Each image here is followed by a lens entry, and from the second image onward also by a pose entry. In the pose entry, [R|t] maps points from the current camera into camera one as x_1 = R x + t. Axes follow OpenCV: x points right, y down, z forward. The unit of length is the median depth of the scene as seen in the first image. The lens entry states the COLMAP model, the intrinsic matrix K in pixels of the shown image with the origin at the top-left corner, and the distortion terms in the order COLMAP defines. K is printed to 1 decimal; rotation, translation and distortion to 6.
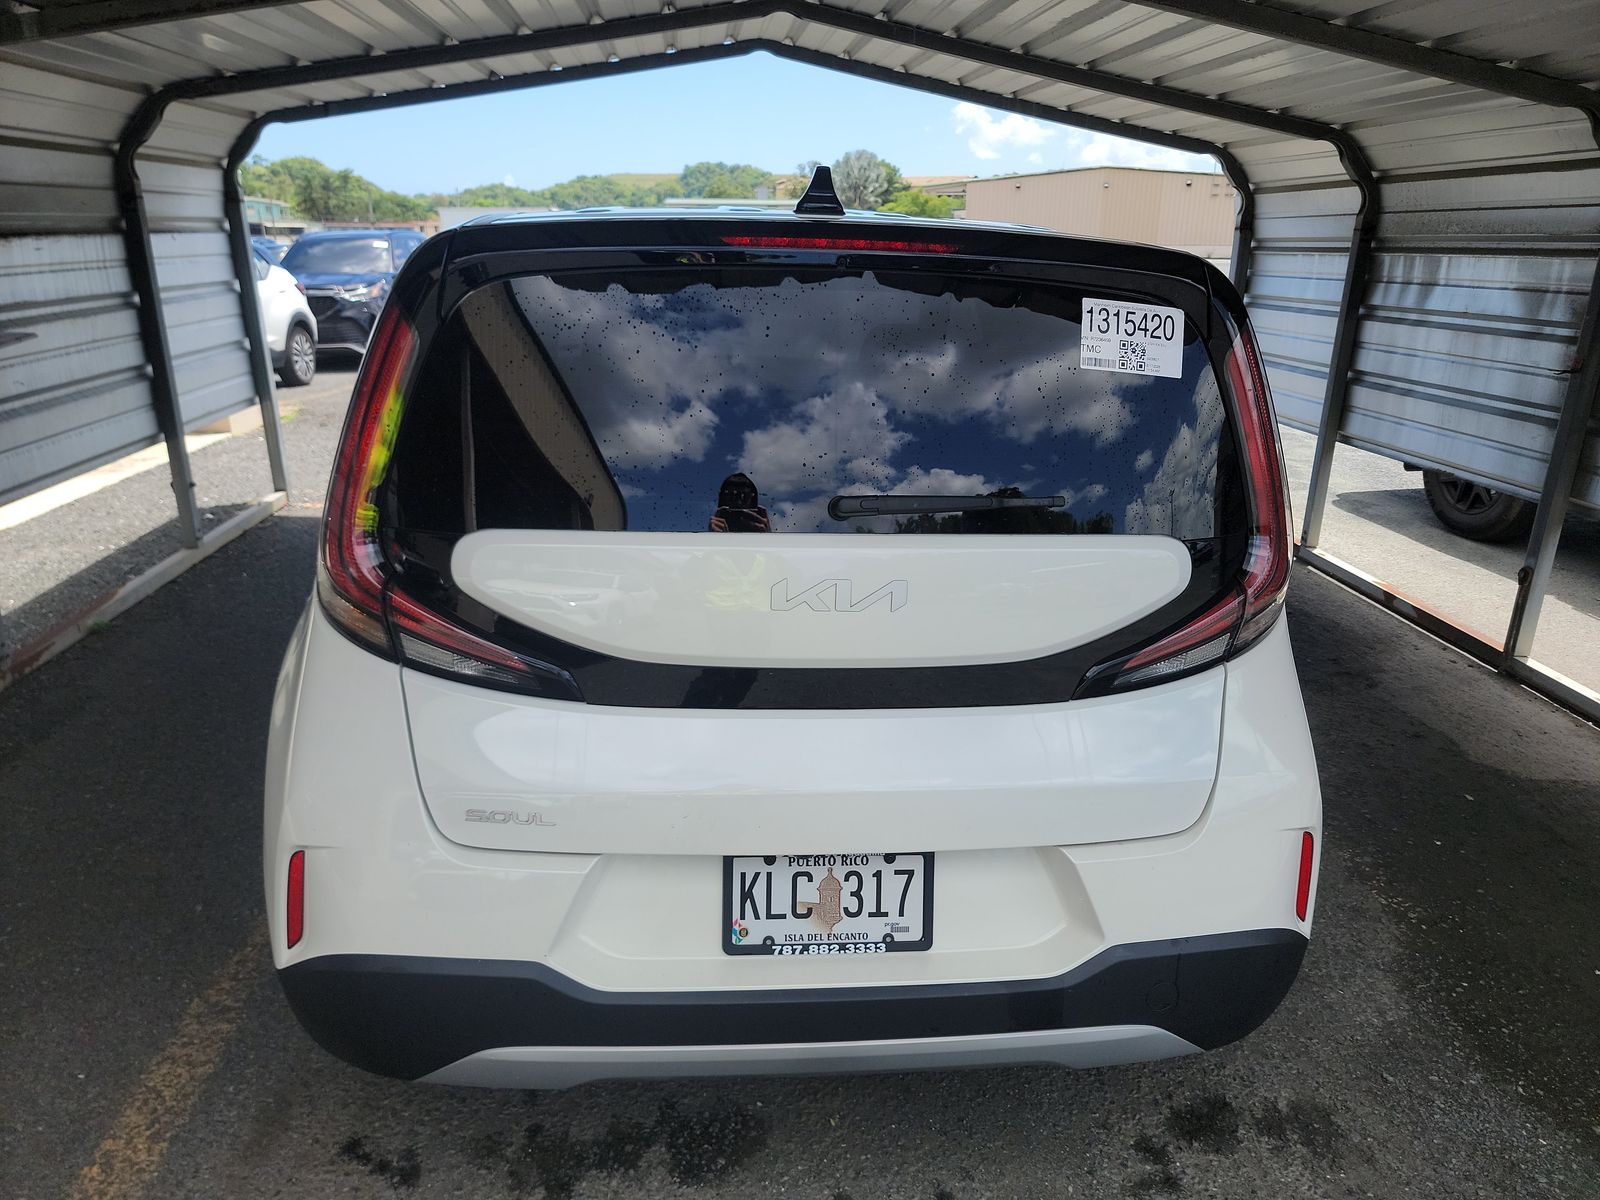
lens RADIAL K [[1104.4, 0, 800.0], [0, 1104.4, 600.0], [0, 0, 1]] dist [0.064154, -0.052202]
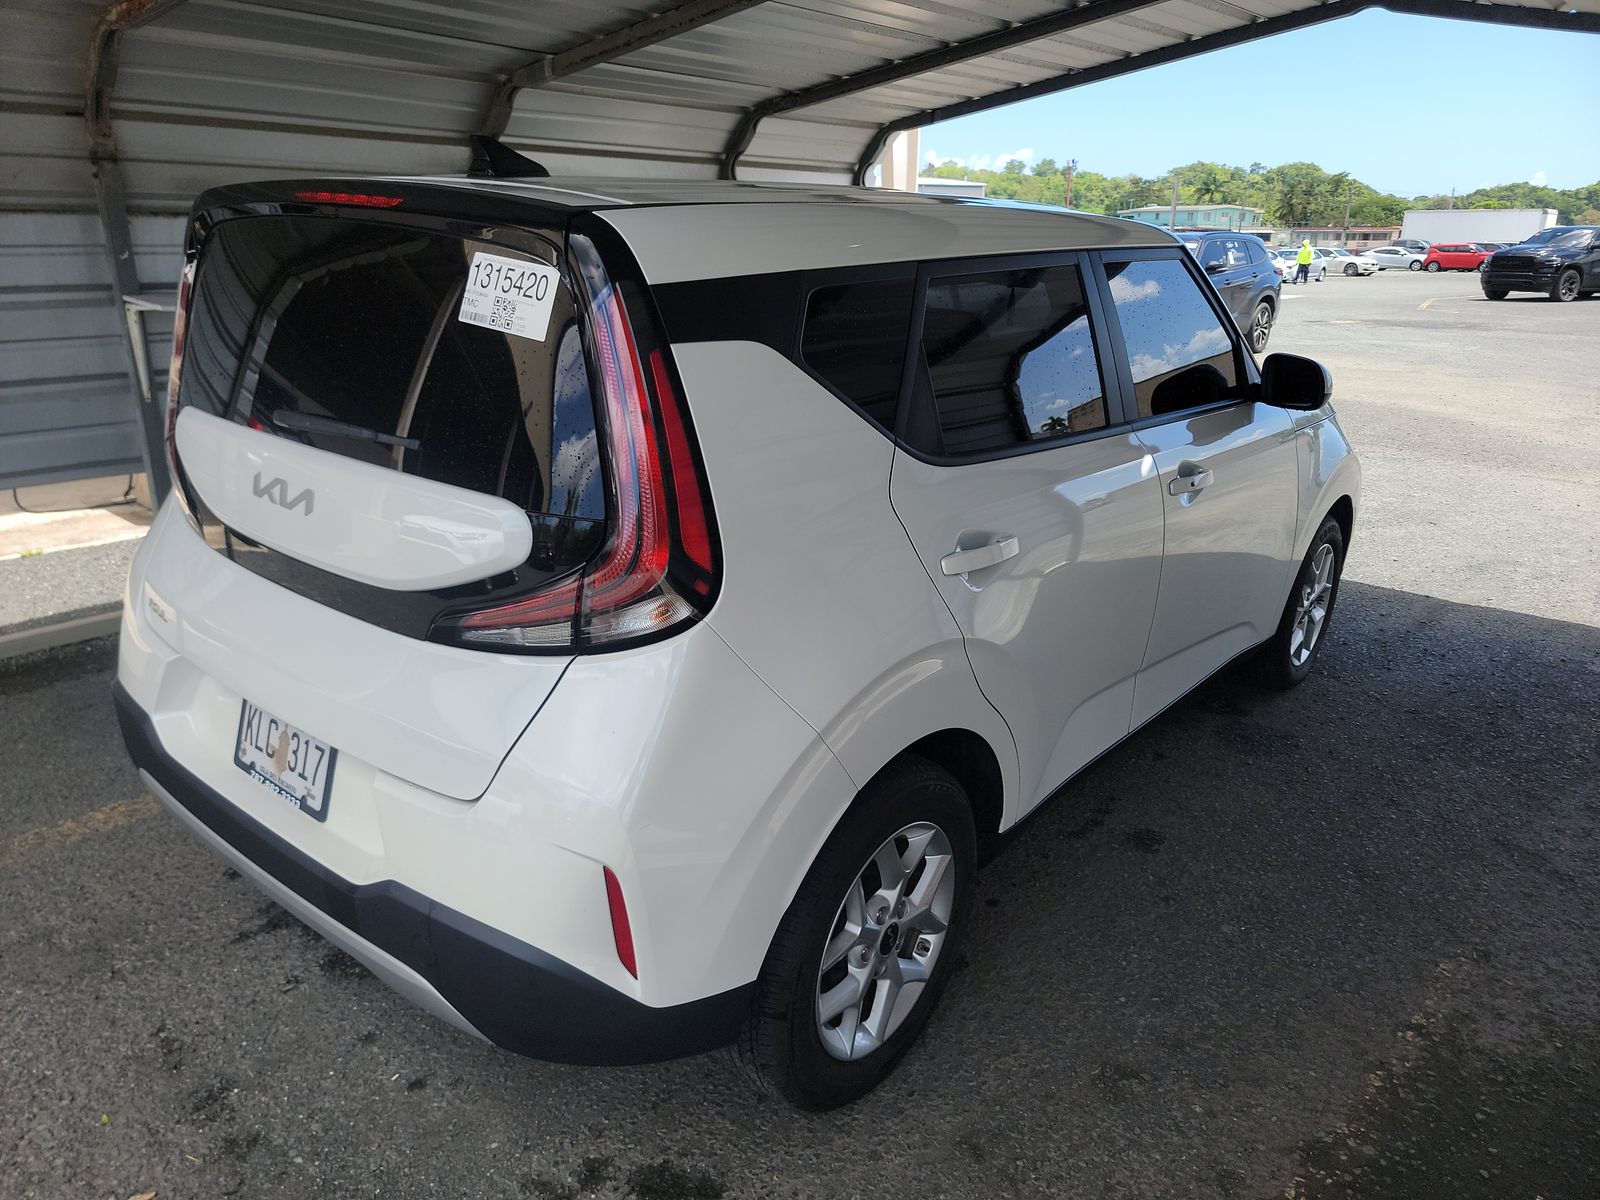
lens RADIAL K [[1104.4, 0, 800.0], [0, 1104.4, 600.0], [0, 0, 1]] dist [0.064154, -0.052202]
pose [[0.708477, 0.228162, -0.667834, 1.190717], [-0.231304, 0.969099, 0.085707, -0.118133], [0.666753, 0.093751, 0.739359, 0.469053]]
